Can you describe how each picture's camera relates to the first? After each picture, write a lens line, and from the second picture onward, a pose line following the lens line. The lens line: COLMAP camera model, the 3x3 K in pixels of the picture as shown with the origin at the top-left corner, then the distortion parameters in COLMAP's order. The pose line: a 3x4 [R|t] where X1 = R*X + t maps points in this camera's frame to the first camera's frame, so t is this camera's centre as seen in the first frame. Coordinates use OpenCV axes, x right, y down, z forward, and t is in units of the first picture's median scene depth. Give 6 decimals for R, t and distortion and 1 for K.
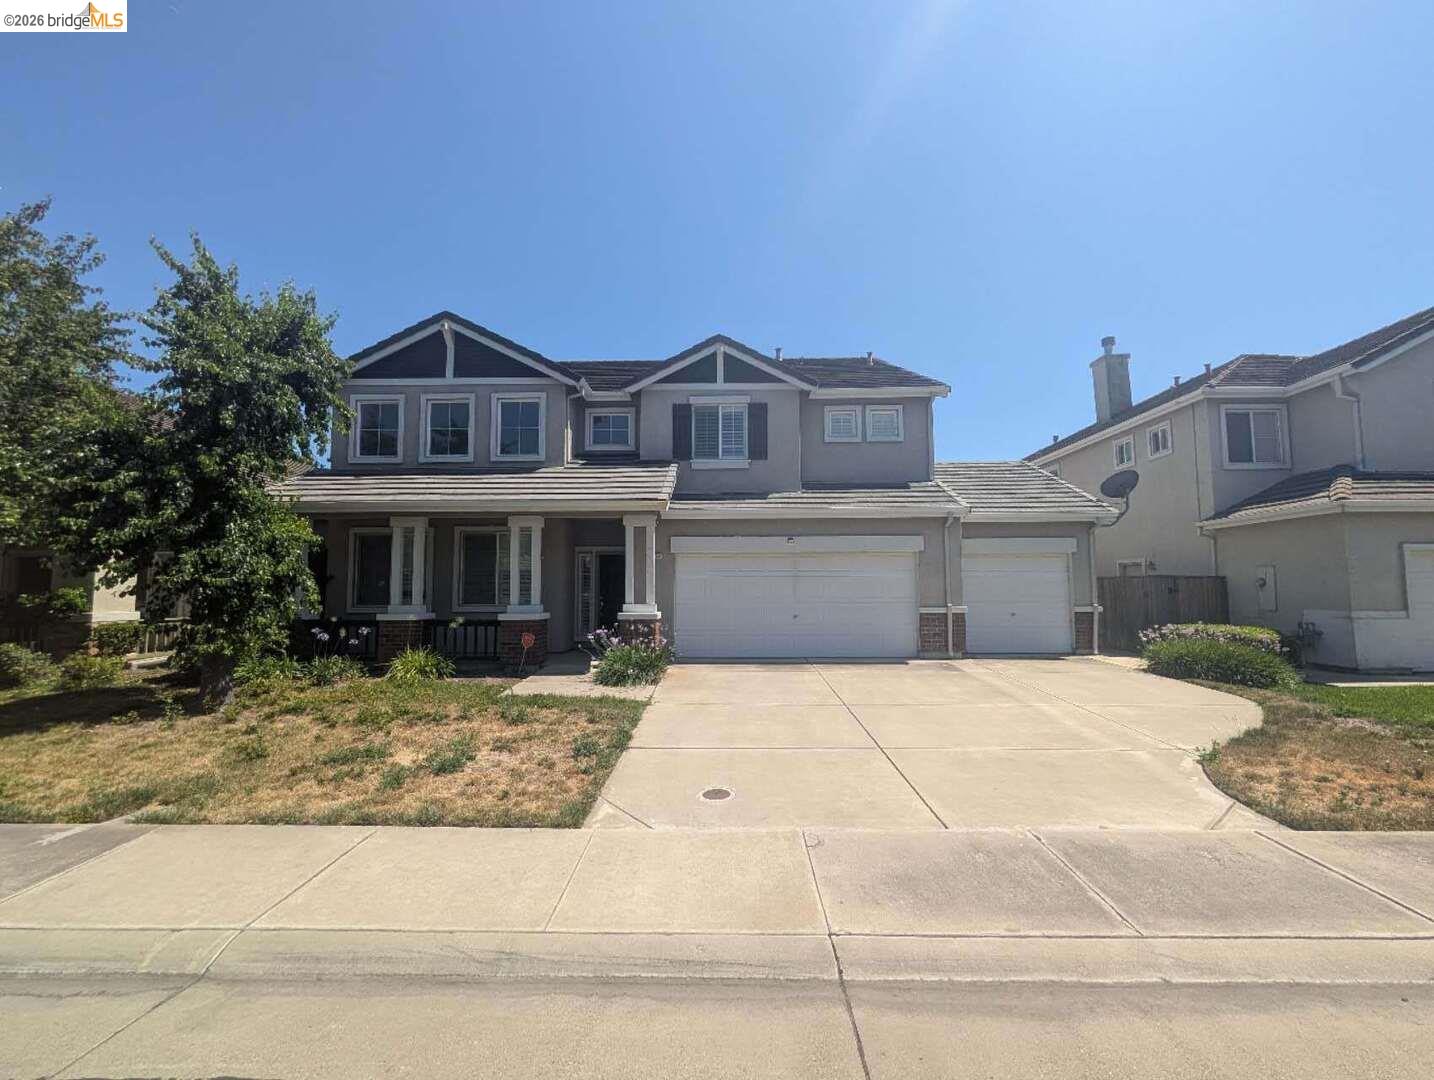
lens RADIAL K [[617.7, 0, 717.0], [0, 617.7, 540.0], [0, 0, 1]] dist [-0.002830, -0.000492]
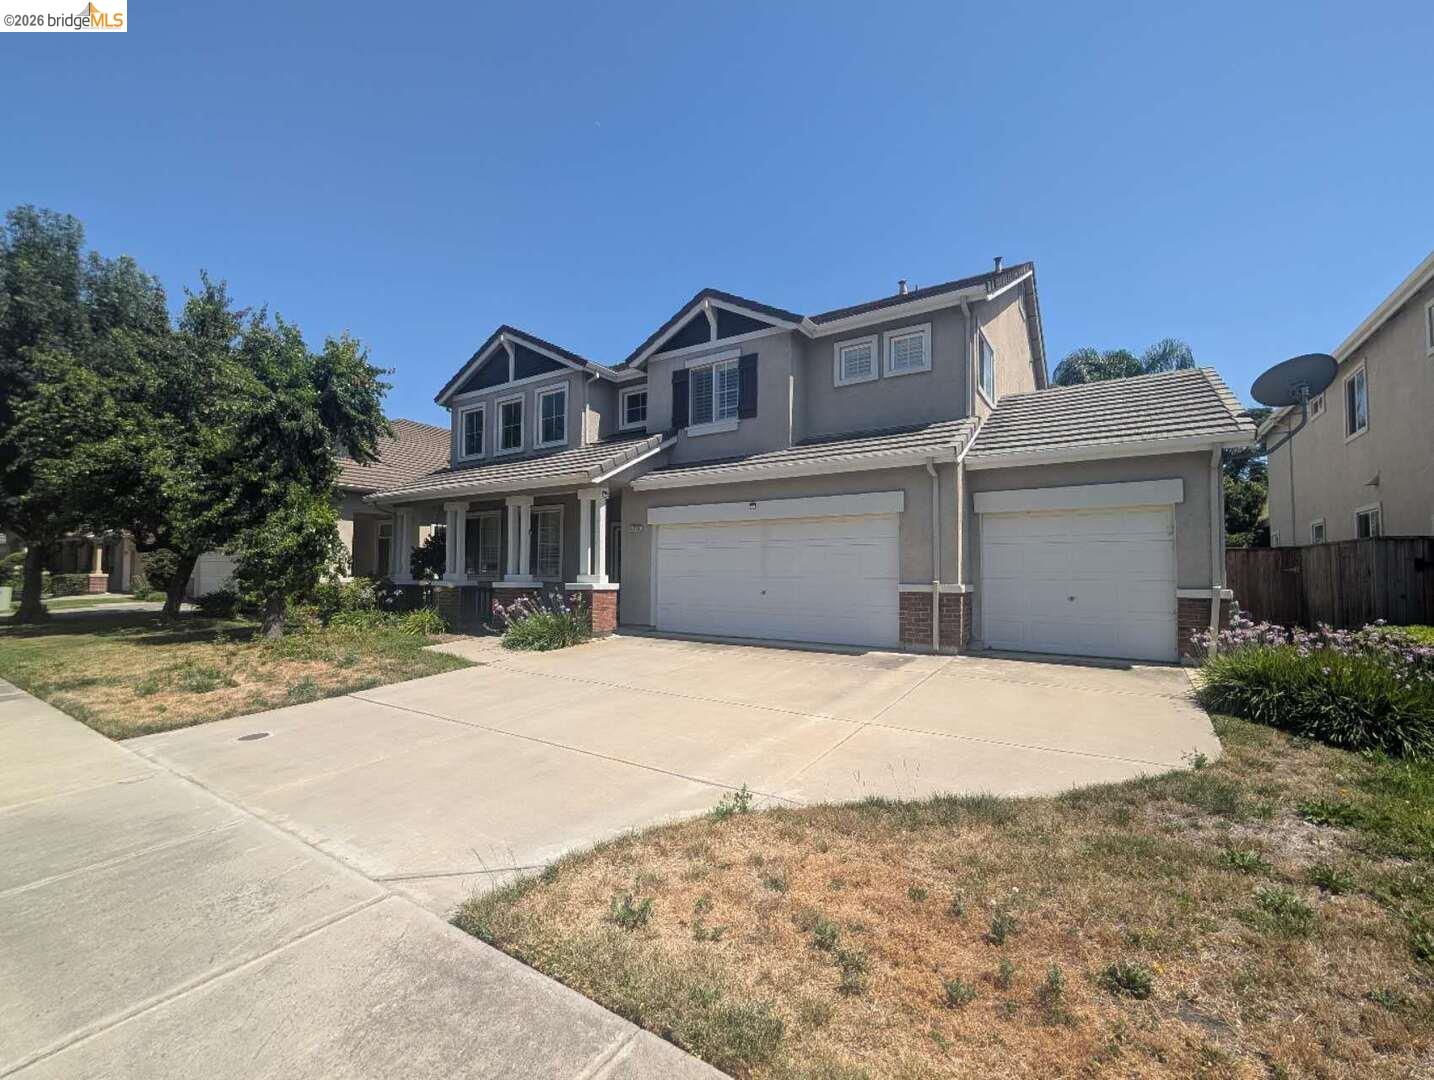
lens RADIAL K [[617.7, 0, 717.0], [0, 617.7, 540.0], [0, 0, 1]] dist [-0.002830, -0.000492]
pose [[0.839217, -0.017815, -0.543504, 0.526522], [0.038600, 0.998894, 0.026860, 0.022076], [0.542424, -0.043521, 0.838977, 0.213293]]
